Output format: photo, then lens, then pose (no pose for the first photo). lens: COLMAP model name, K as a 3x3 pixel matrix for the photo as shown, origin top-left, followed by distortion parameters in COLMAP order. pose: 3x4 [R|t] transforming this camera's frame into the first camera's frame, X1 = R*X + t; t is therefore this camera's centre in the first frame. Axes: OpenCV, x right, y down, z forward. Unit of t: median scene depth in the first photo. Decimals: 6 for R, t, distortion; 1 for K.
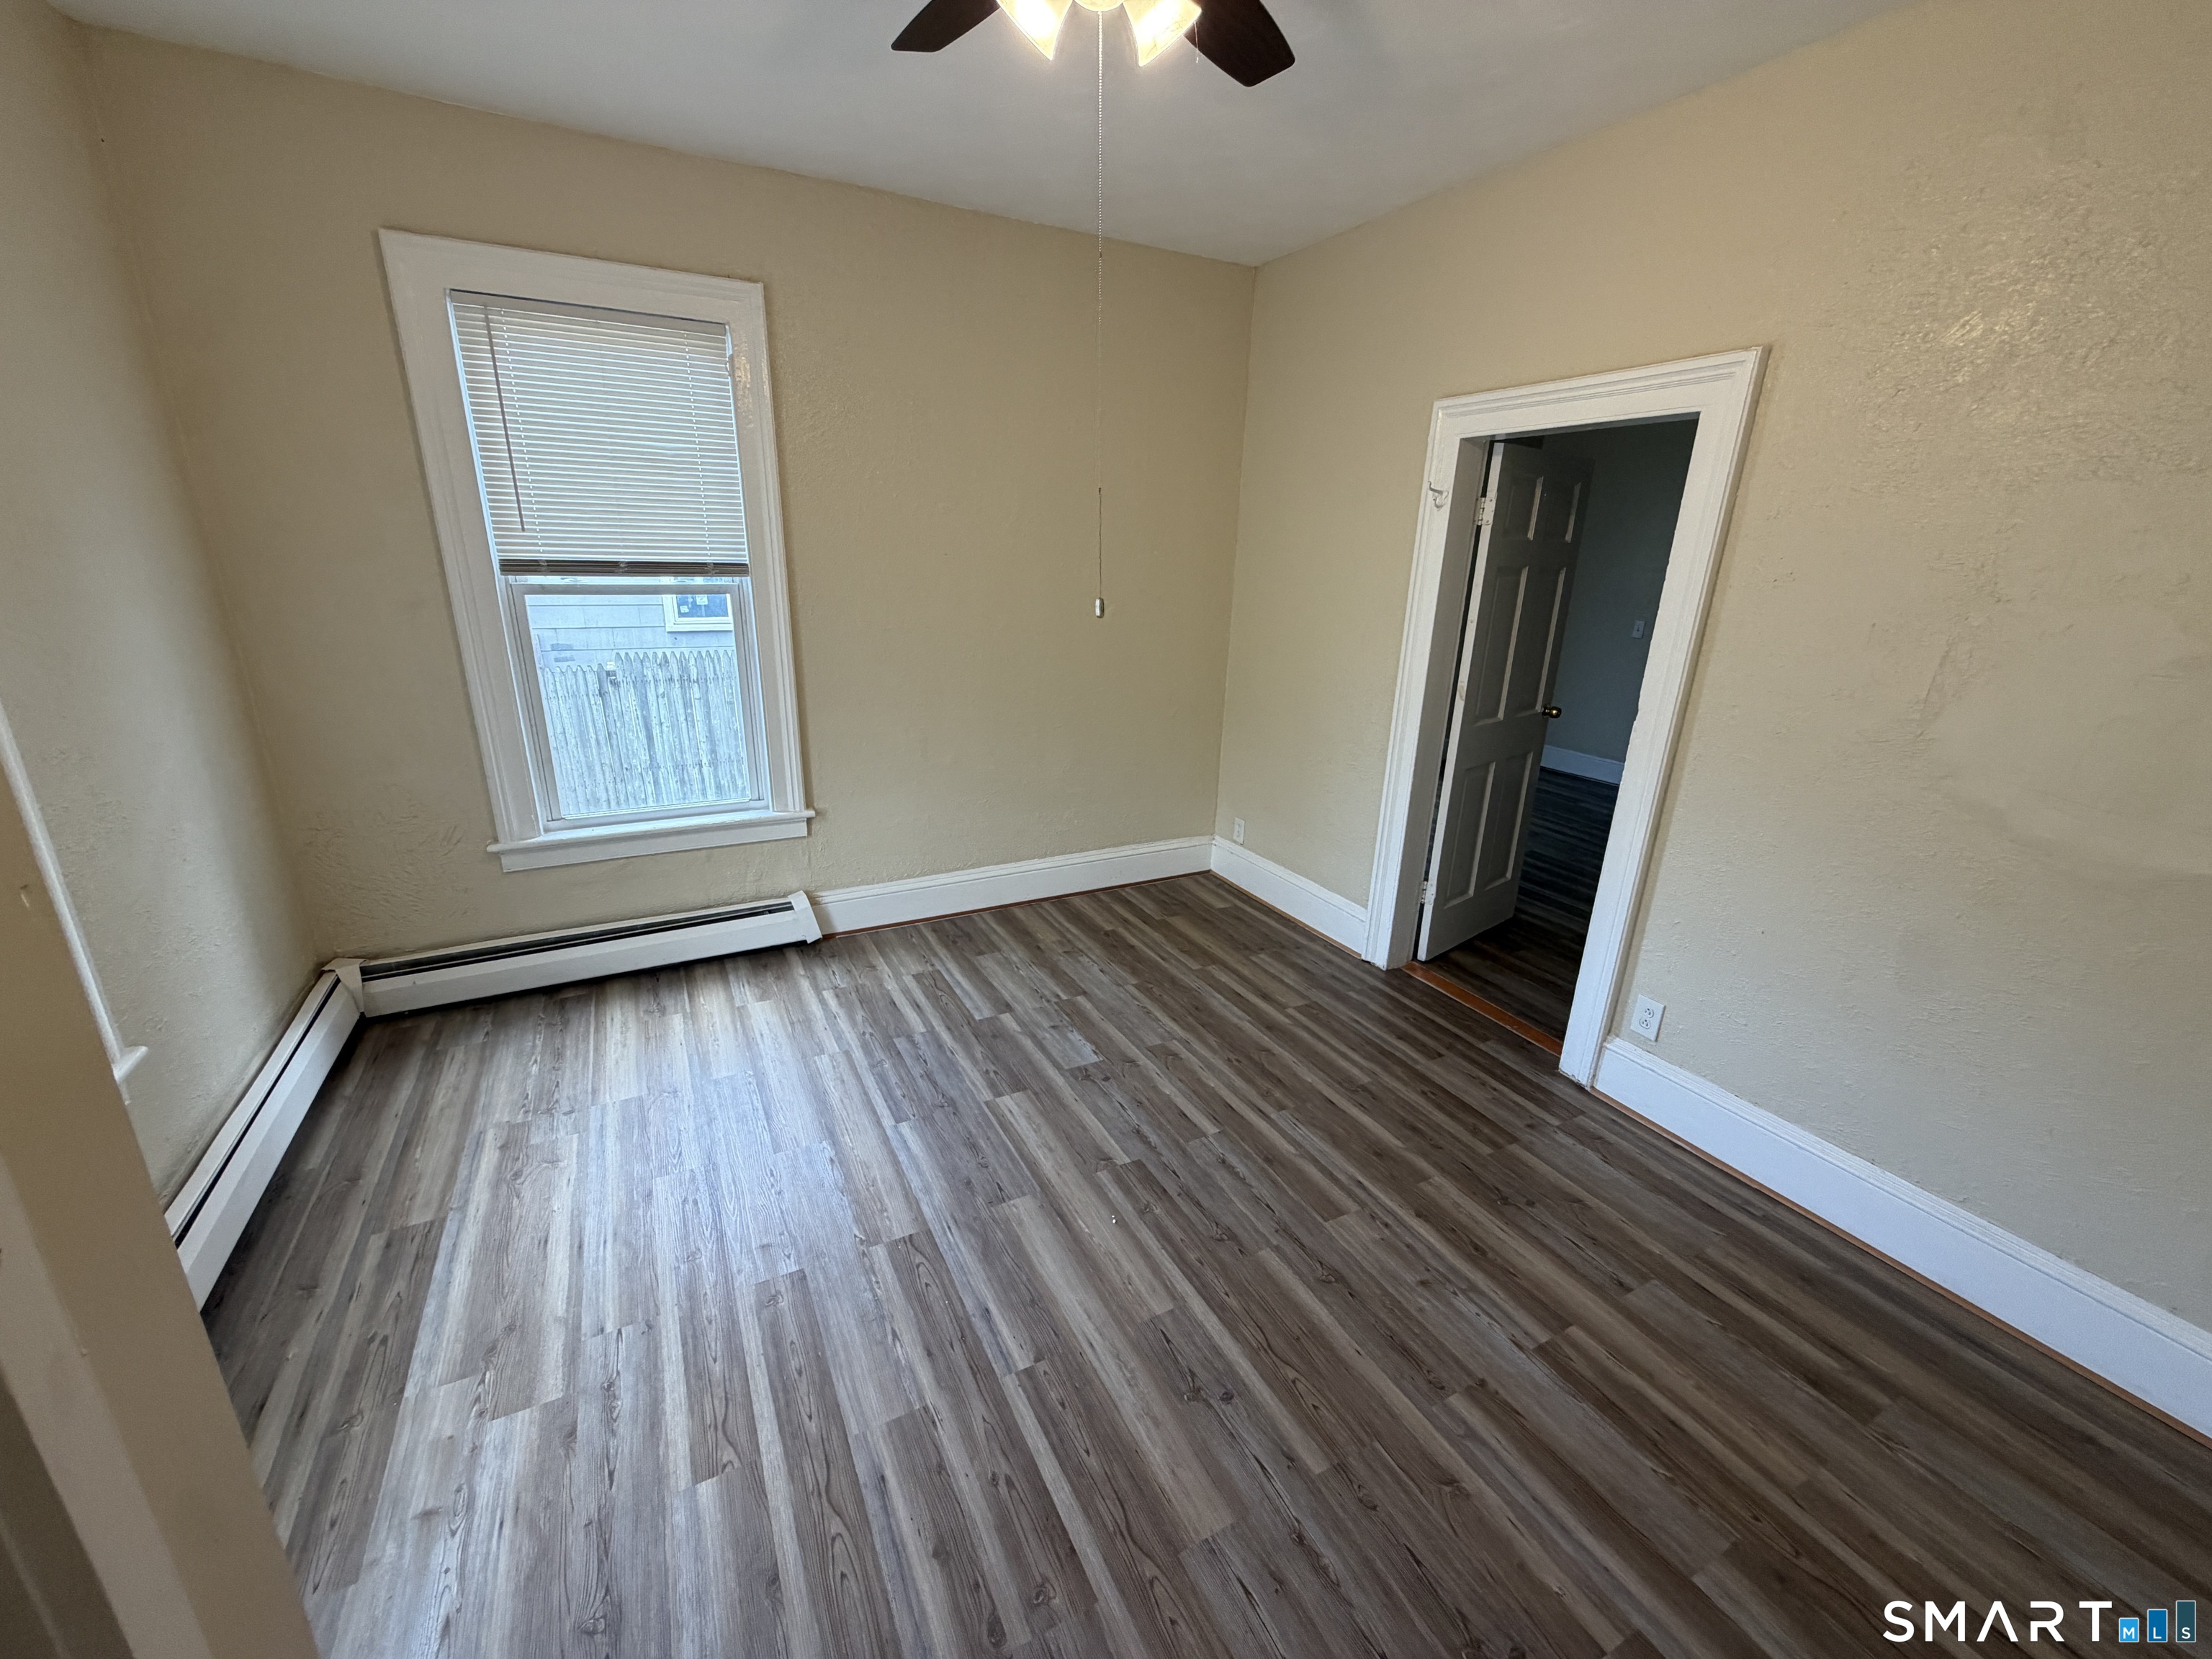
lens RADIAL K [[881.1, 0, 1100.6], [0, 881.1, 828.7], [0, 0, 1]] dist [-0.000137, 0.000380]
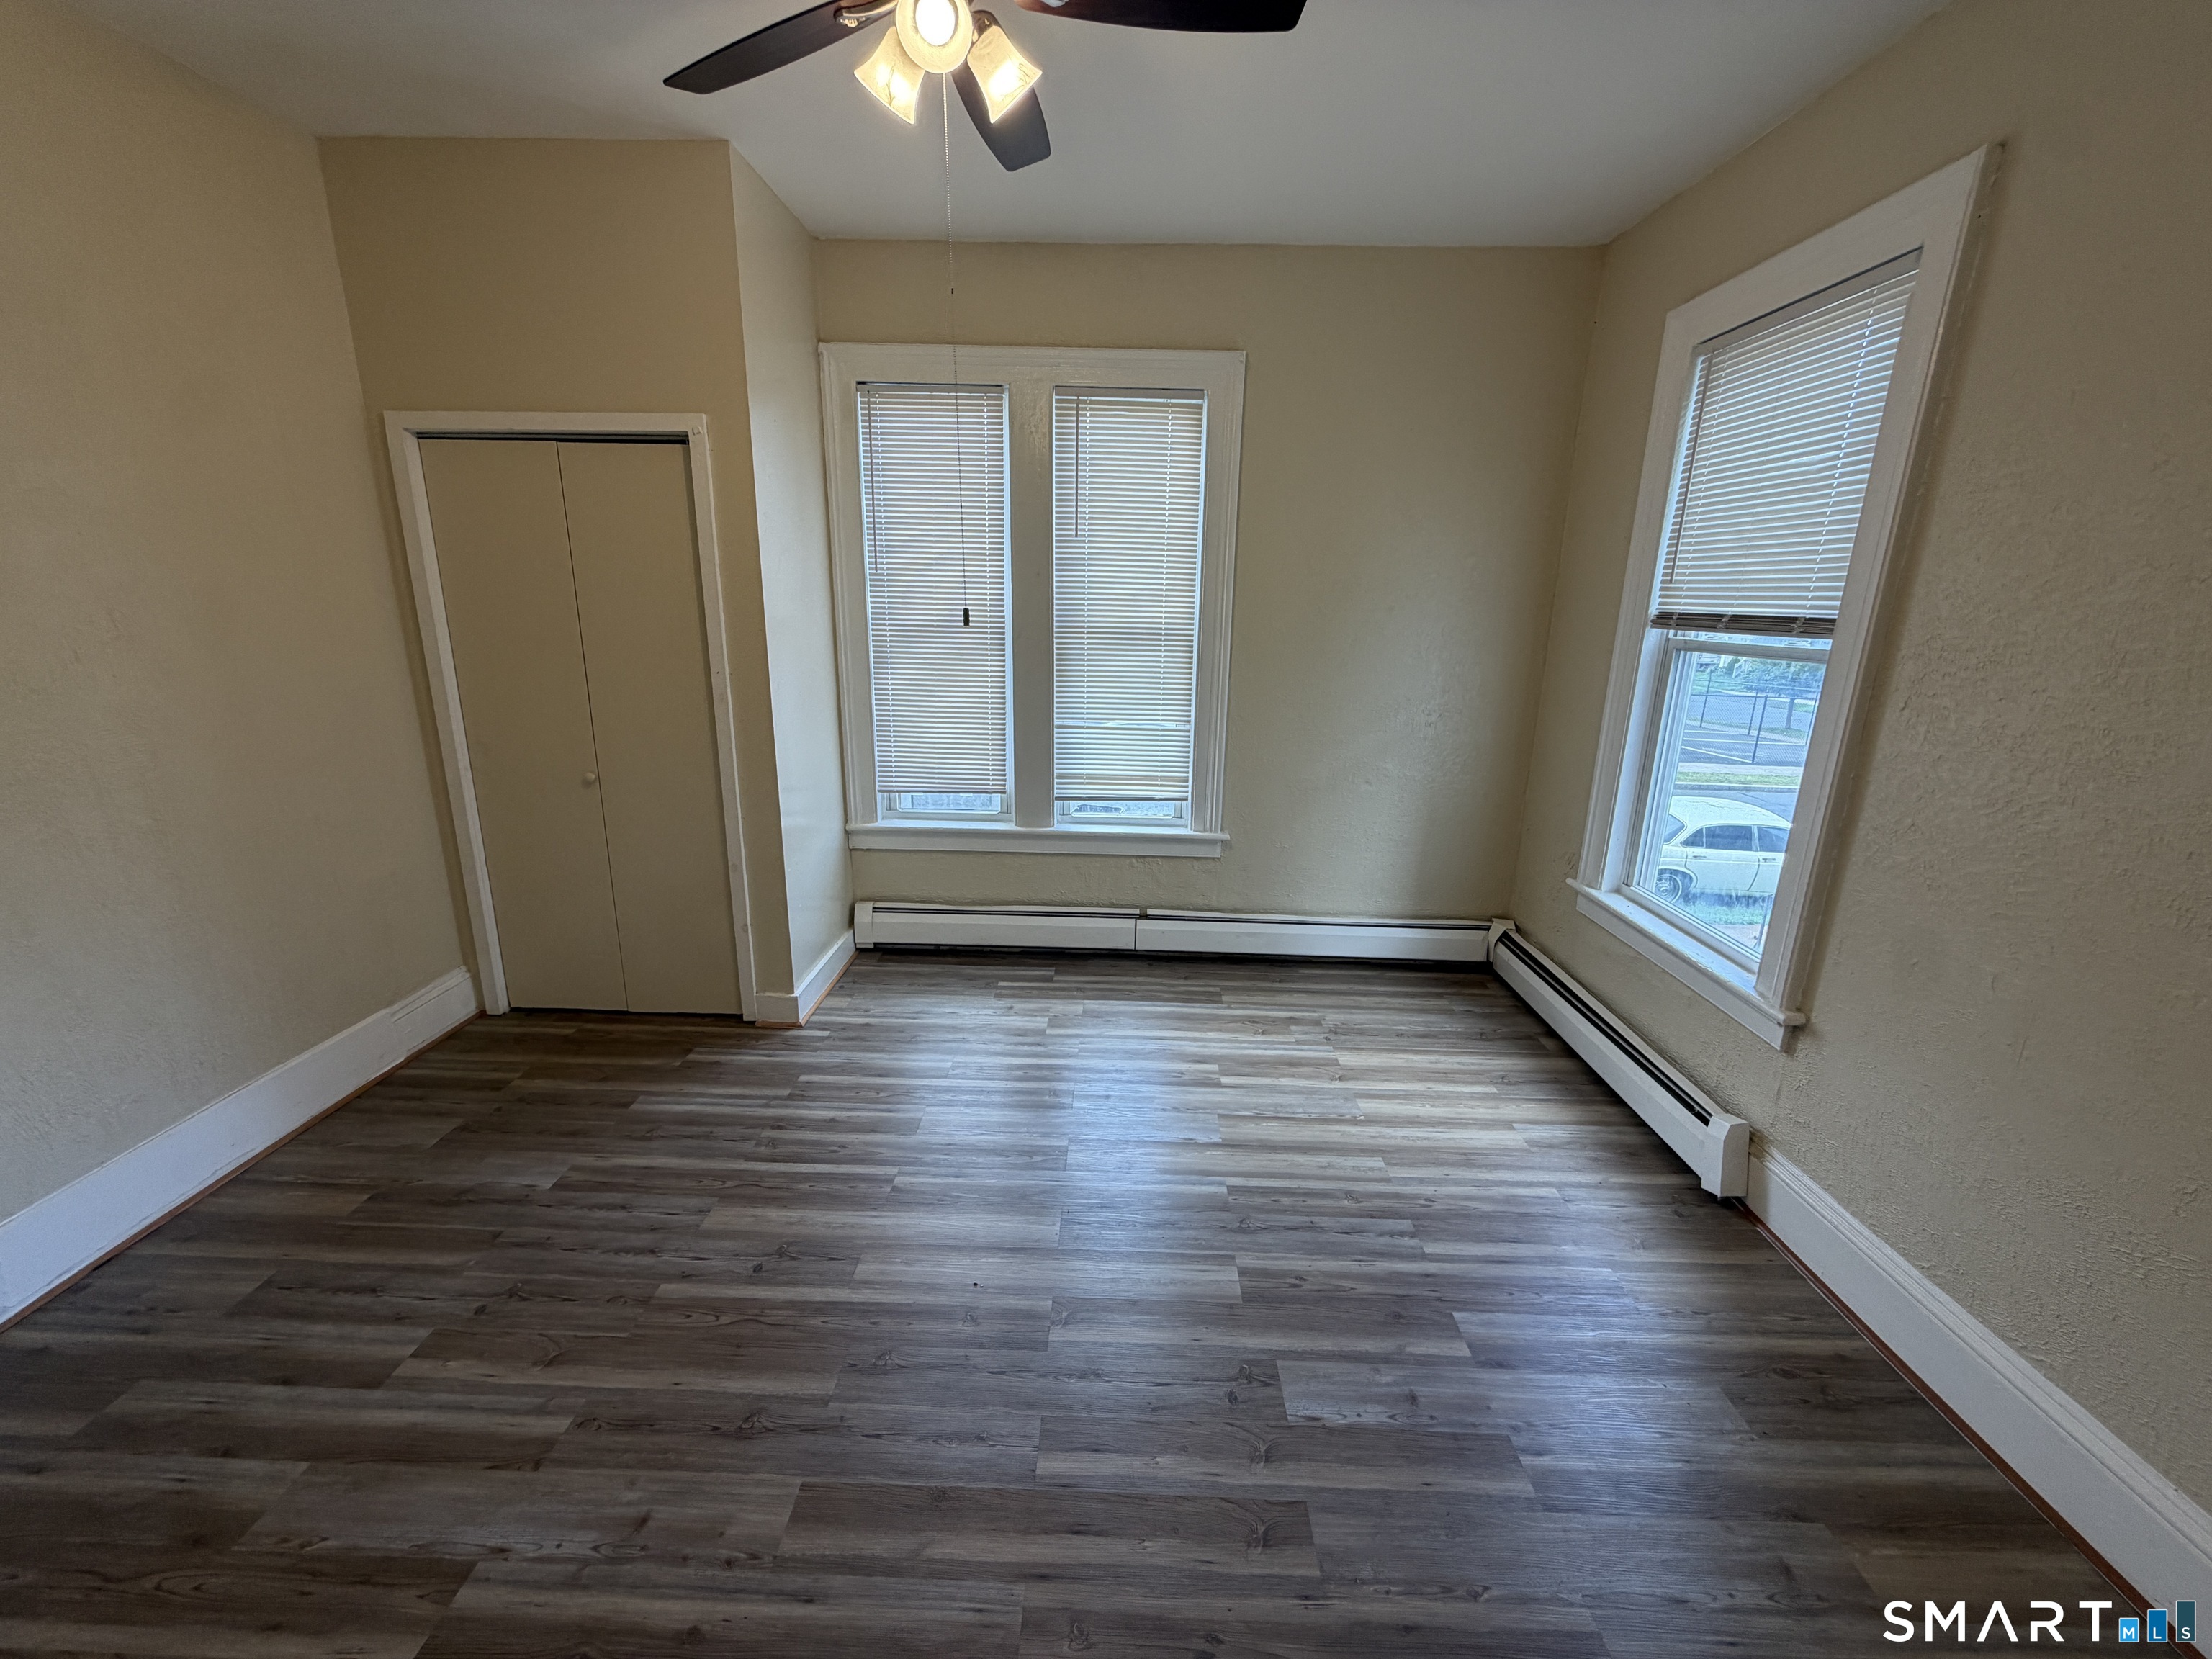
lens RADIAL K [[881.1, 0, 1100.6], [0, 881.1, 828.7], [0, 0, 1]] dist [-0.000137, 0.000380]
pose [[-0.487090, 0.191739, -0.852044, 0.592831], [-0.294536, 0.882383, 0.366944, -0.322000], [0.822187, 0.429693, -0.373326, 1.141567]]
